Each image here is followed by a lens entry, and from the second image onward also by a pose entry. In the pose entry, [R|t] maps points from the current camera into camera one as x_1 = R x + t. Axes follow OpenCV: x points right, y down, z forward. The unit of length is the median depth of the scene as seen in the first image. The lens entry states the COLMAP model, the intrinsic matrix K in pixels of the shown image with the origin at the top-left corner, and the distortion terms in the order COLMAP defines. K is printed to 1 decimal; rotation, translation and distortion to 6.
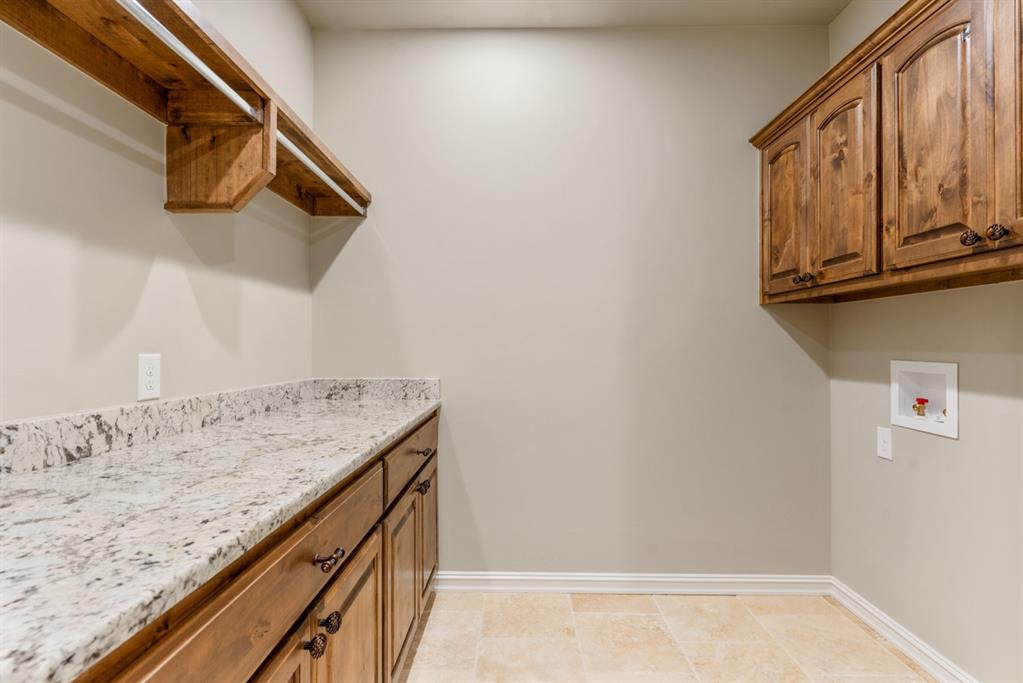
lens RADIAL K [[487.3, 0, 511.5], [0, 487.3, 341.5], [0, 0, 1]] dist [0.001790, 0.000832]
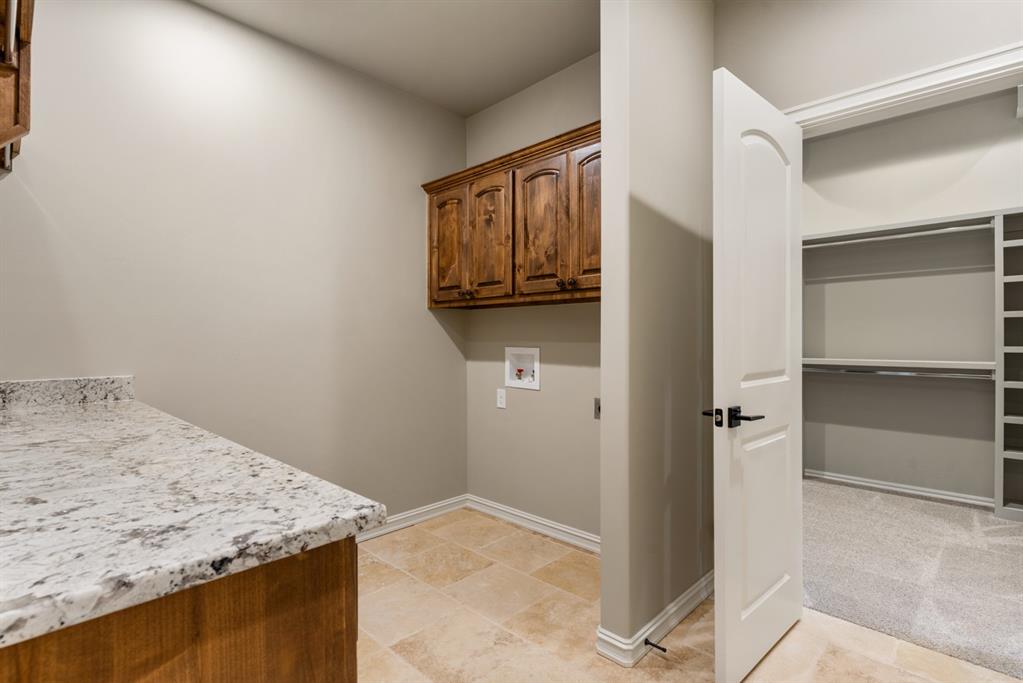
lens RADIAL K [[487.3, 0, 511.5], [0, 487.3, 341.5], [0, 0, 1]] dist [0.001790, 0.000832]
pose [[0.683848, -0.005649, 0.729602, -0.443909], [-0.003787, 0.999929, 0.011291, 0.001988], [-0.729615, -0.010484, 0.683778, -0.141026]]
